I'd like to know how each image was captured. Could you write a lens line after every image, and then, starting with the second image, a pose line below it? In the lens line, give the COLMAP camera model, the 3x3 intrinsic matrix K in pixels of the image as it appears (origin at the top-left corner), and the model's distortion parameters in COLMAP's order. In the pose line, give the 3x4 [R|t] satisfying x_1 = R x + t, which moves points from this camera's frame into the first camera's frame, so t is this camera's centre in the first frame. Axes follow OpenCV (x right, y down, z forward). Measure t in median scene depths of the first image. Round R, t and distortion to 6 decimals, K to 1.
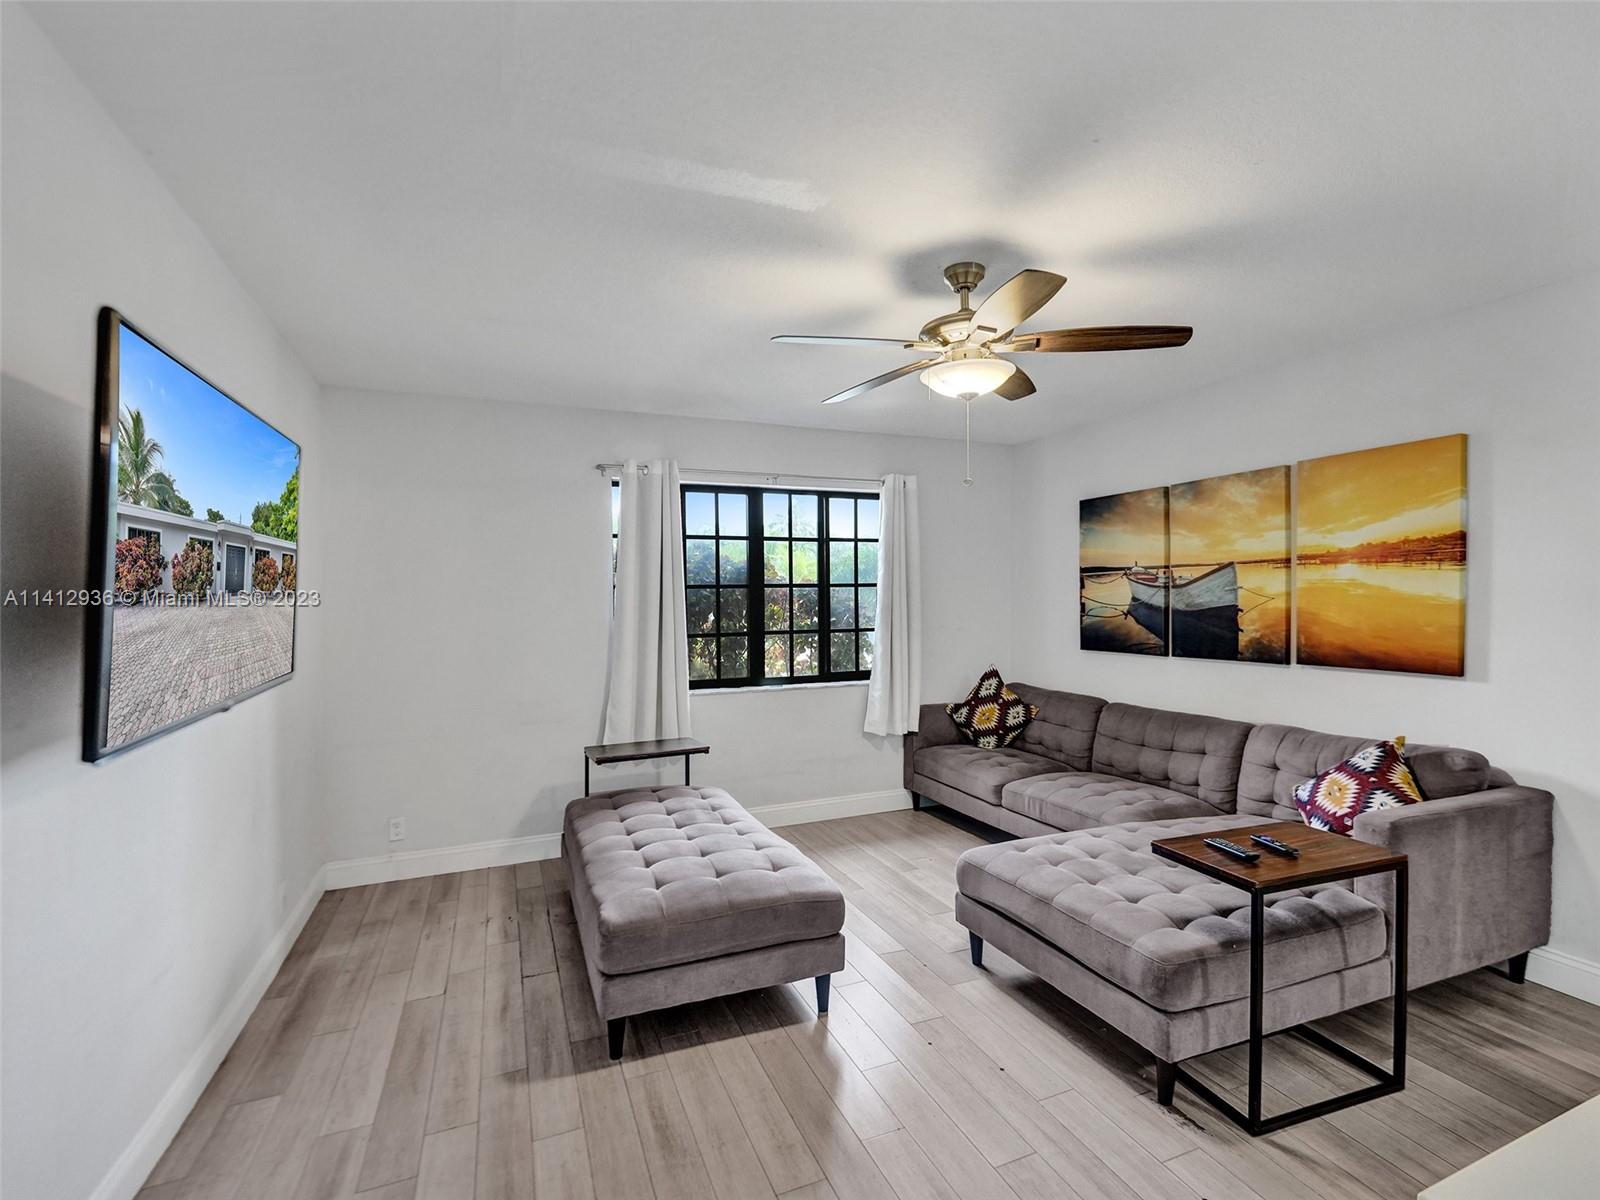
lens RADIAL K [[737.0, 0, 807.0], [0, 737.0, 634.8], [0, 0, 1]] dist [-0.031717, 0.006644]
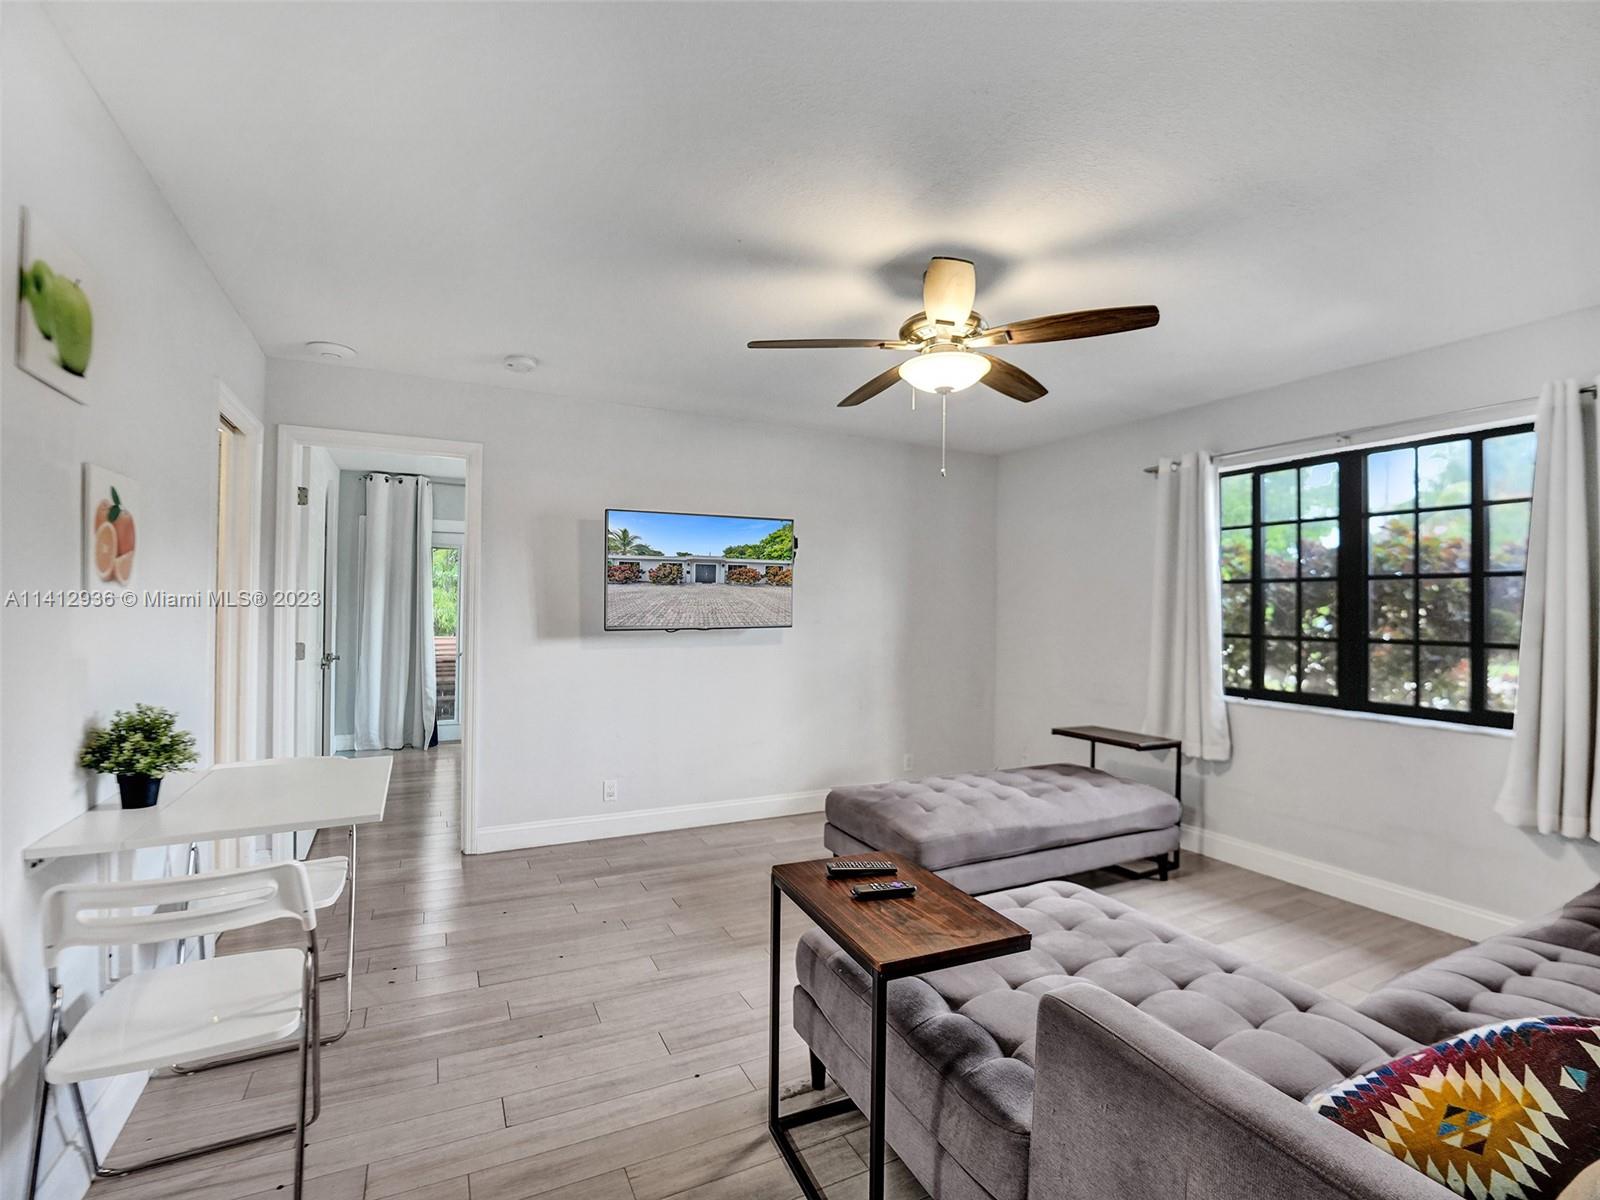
lens RADIAL K [[737.0, 0, 796.1], [0, 737.0, 614.8], [0, 0, 1]] dist [-0.031717, 0.006644]
pose [[0.087105, 0.031399, -0.995704, 0.752907], [-0.066508, 0.997456, 0.025636, -0.011396], [0.993977, 0.063990, 0.088972, 0.428875]]
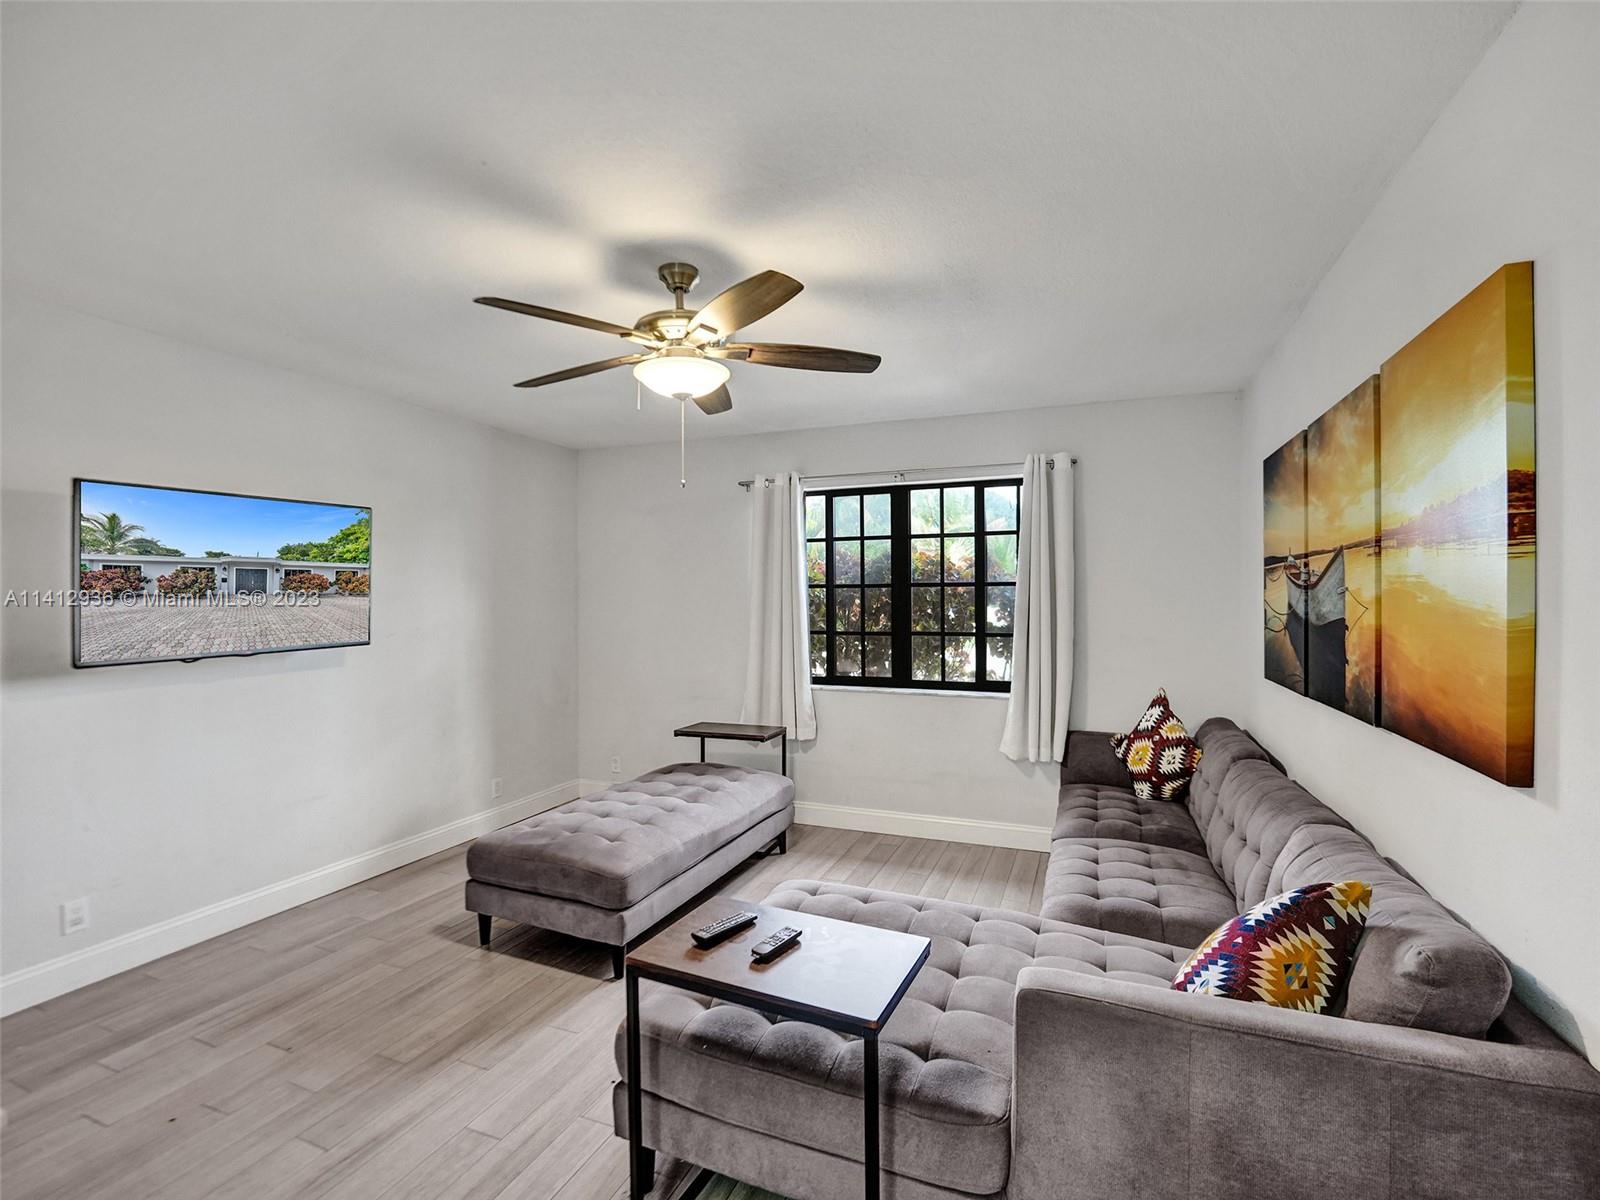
lens RADIAL K [[737.0, 0, 804.1], [0, 737.0, 615.0], [0, 0, 1]] dist [-0.031717, 0.006644]
pose [[0.718090, 0.028303, -0.695374, 0.623216], [-0.042392, 0.999096, -0.003112, -0.021533], [0.694658, 0.031713, 0.718641, 0.250047]]
